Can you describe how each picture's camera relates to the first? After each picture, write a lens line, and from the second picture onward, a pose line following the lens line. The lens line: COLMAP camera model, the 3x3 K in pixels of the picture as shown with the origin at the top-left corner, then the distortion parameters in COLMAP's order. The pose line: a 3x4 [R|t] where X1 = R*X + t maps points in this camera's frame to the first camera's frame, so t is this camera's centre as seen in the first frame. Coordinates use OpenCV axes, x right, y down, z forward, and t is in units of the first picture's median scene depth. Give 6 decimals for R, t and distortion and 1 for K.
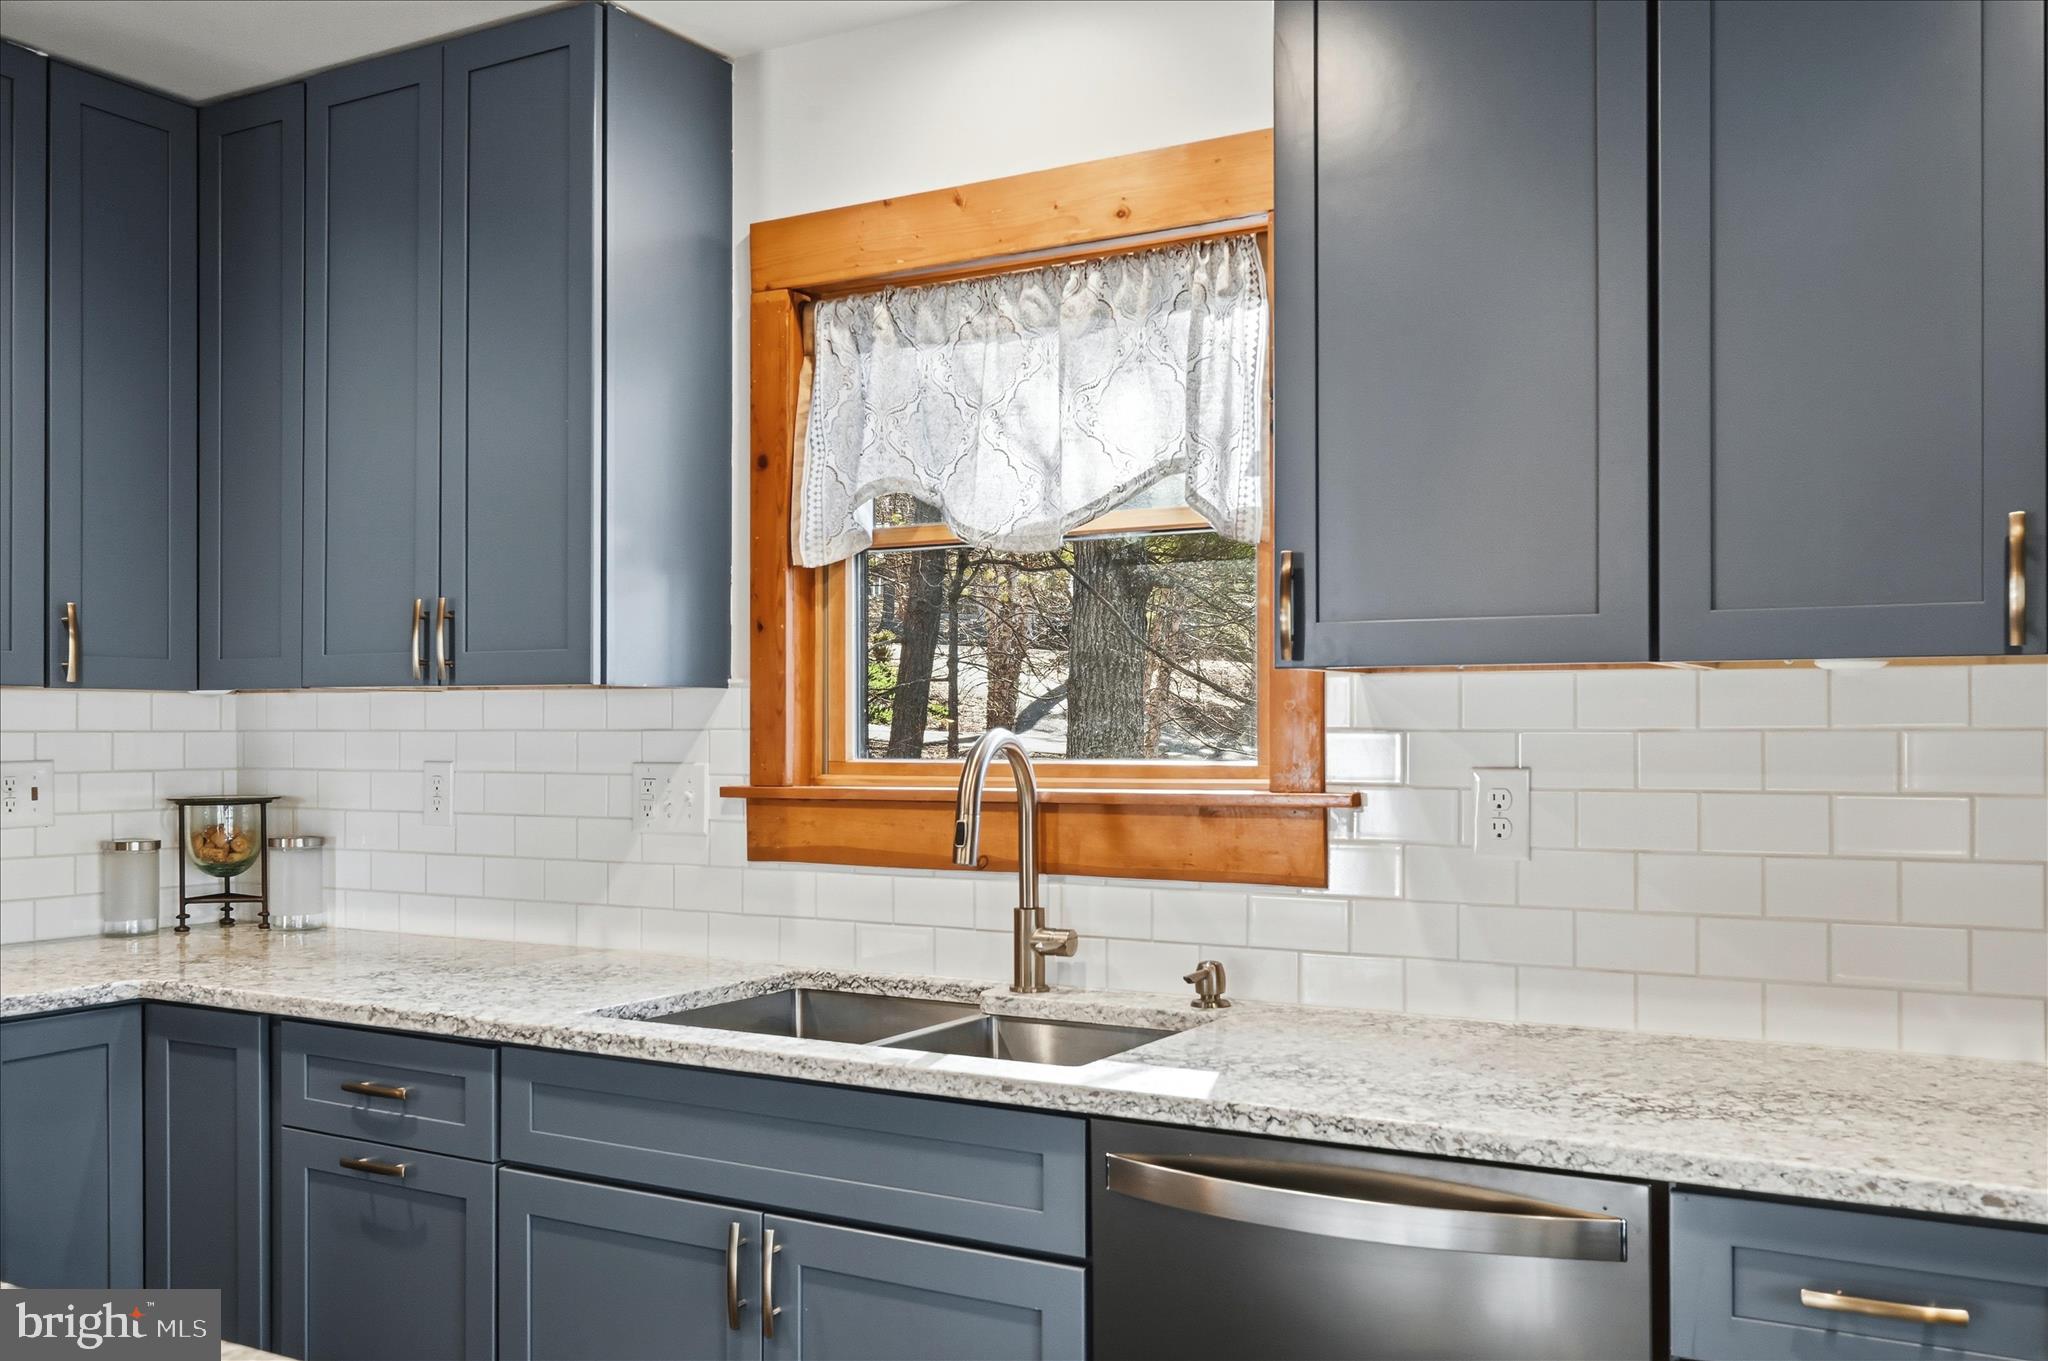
lens RADIAL K [[1782.5, 0, 1024.0], [0, 1782.5, 680.5], [0, 0, 1]] dist [0.006943, 0.000832]
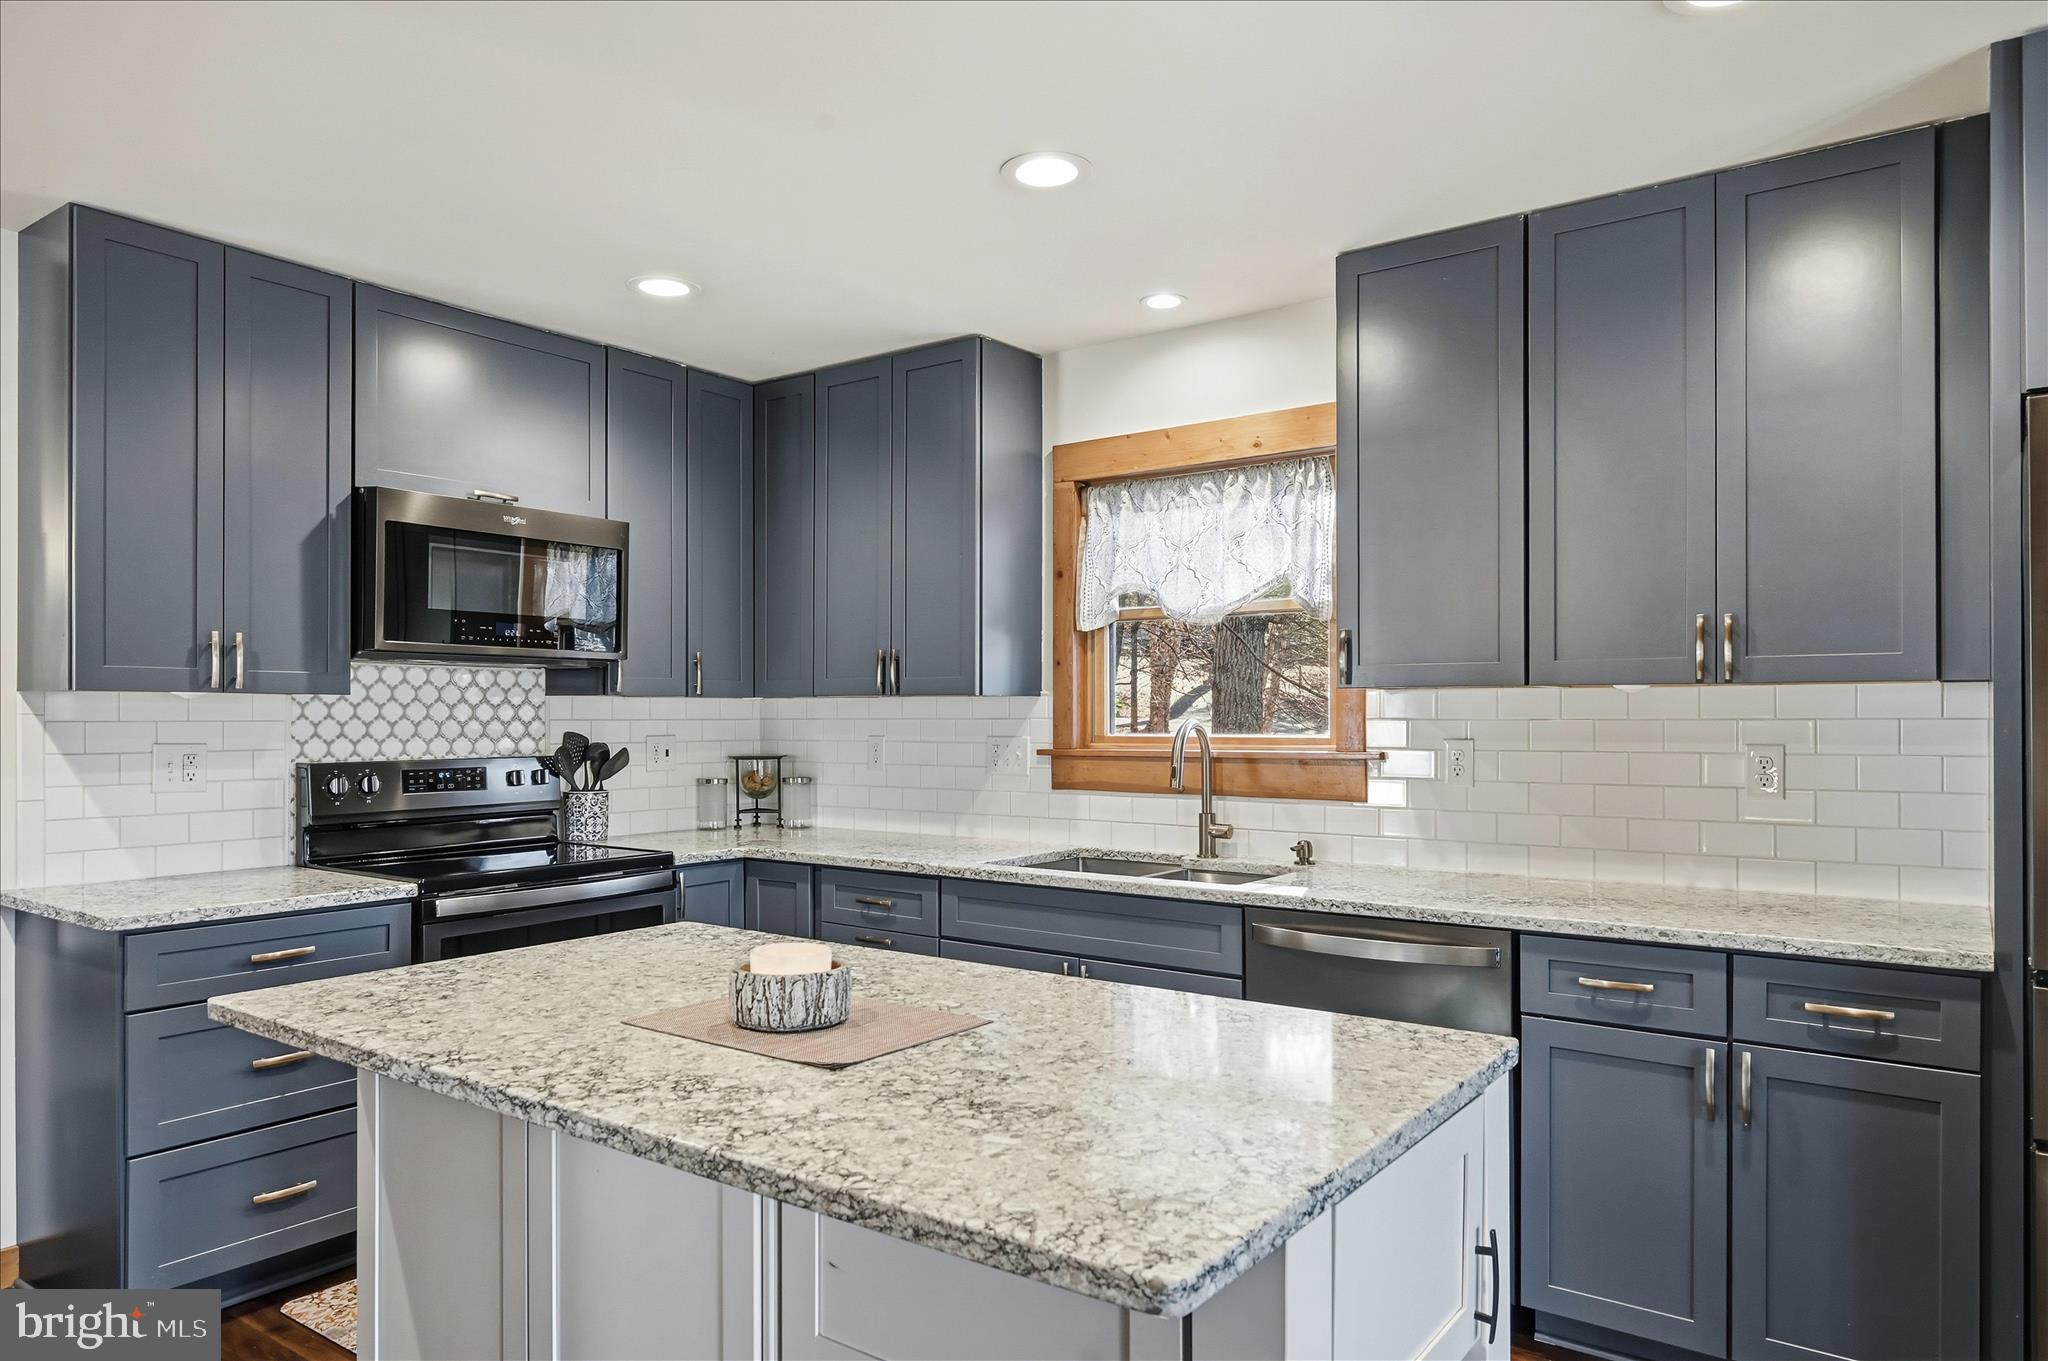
lens RADIAL K [[1319.7, 0, 1032.3], [0, 1319.7, 705.7], [0, 0, 1]] dist [-0.002762, -0.000168]
pose [[0.994718, -0.001693, -0.102634, -0.036056], [0.003777, 0.999791, 0.020112, -0.014522], [0.102578, -0.020394, 0.994516, -0.389173]]
